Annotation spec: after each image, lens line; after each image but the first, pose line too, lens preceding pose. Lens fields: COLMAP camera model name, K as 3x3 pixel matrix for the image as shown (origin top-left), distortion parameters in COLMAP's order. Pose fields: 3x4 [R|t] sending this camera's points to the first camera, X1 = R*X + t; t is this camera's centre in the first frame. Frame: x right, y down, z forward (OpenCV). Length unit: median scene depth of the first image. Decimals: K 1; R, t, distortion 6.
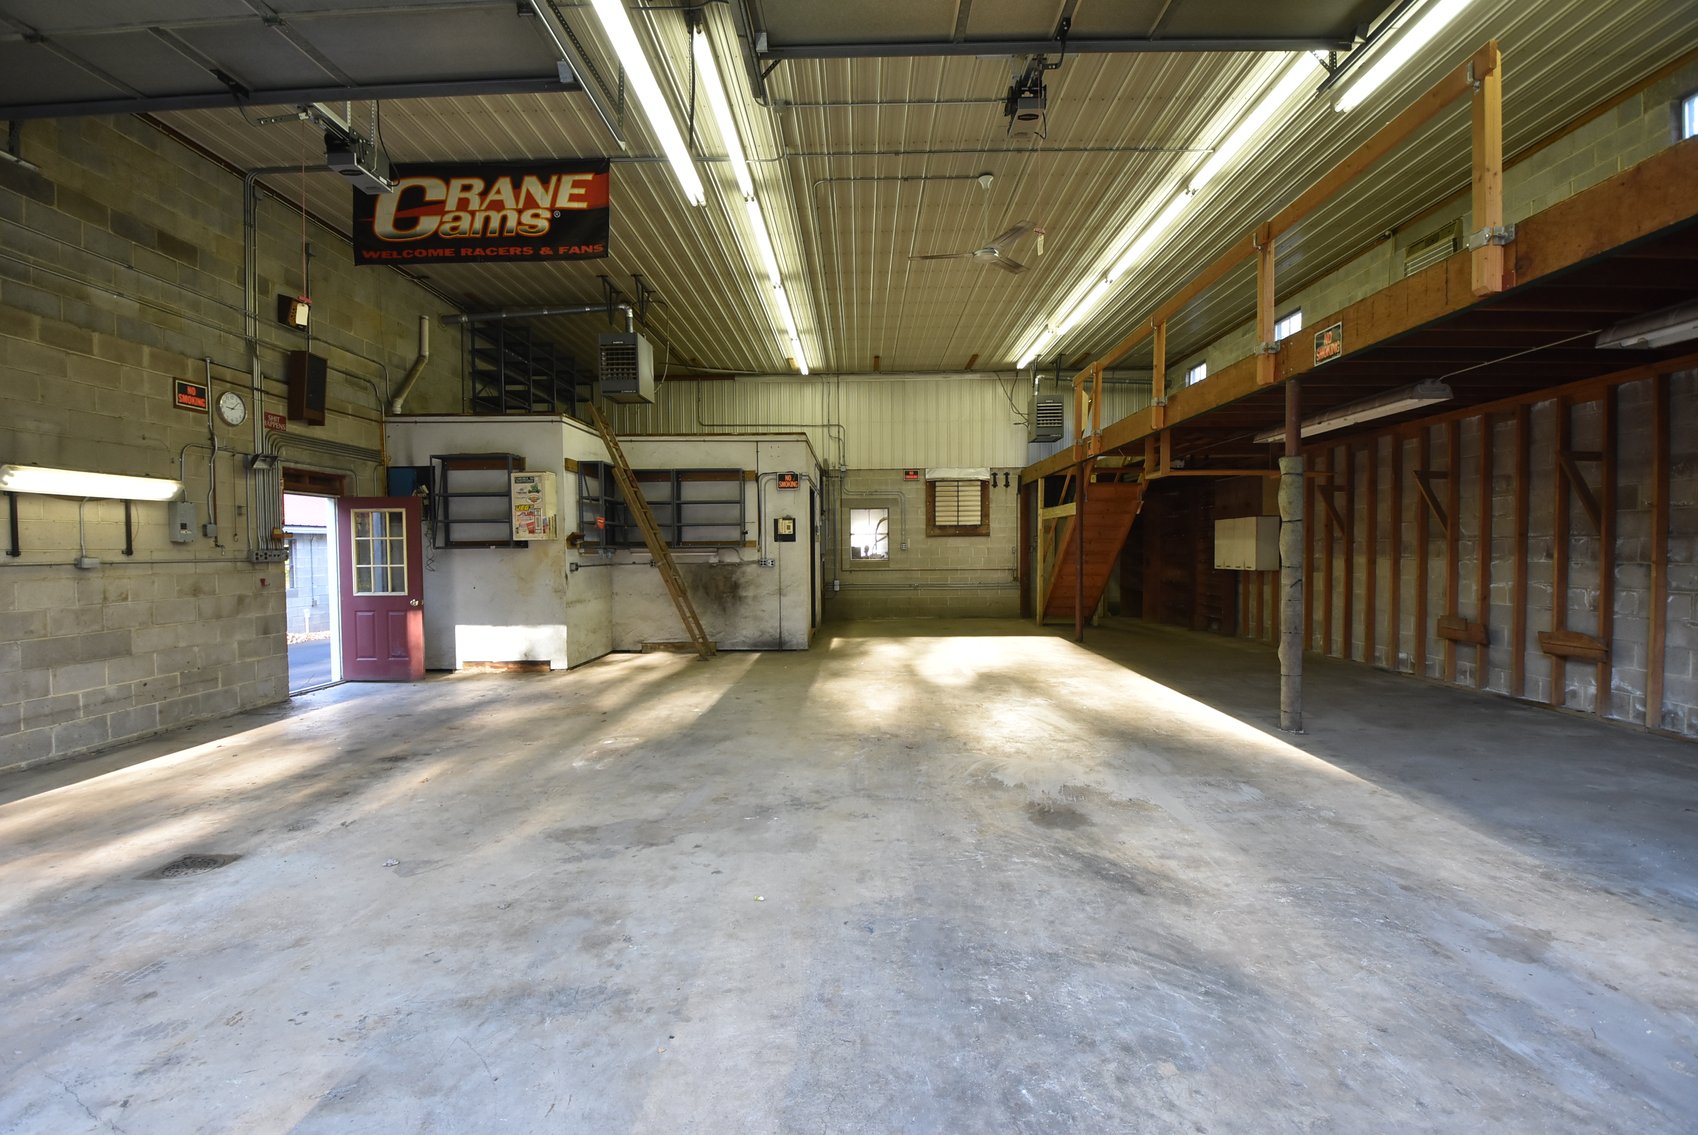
lens RADIAL K [[745.4, 0, 845.9], [0, 745.4, 568.2], [0, 0, 1]] dist [0.023926, -0.029460]
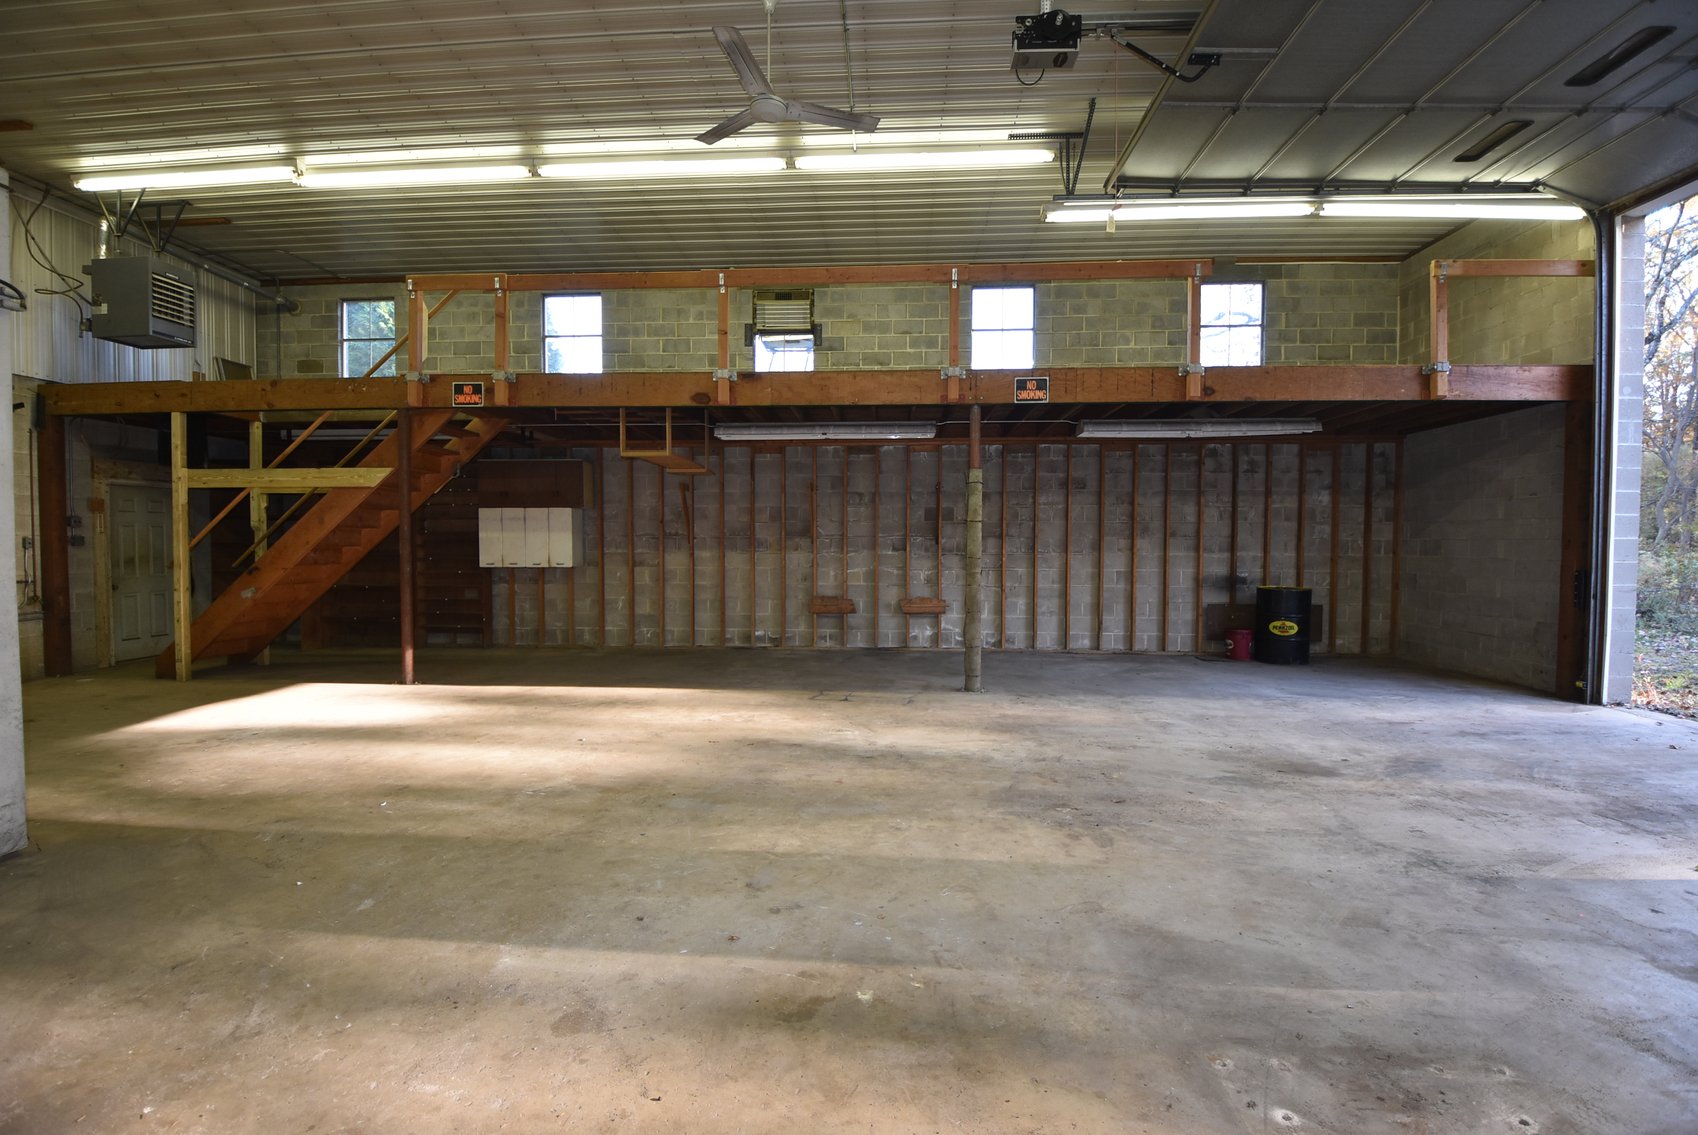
lens RADIAL K [[745.4, 0, 845.9], [0, 745.4, 568.2], [0, 0, 1]] dist [0.023926, -0.029460]
pose [[0.042585, -0.026432, 0.998743, -0.601167], [0.020960, 0.999454, 0.025557, -0.020180], [-0.998873, 0.019845, 0.043116, 1.088986]]
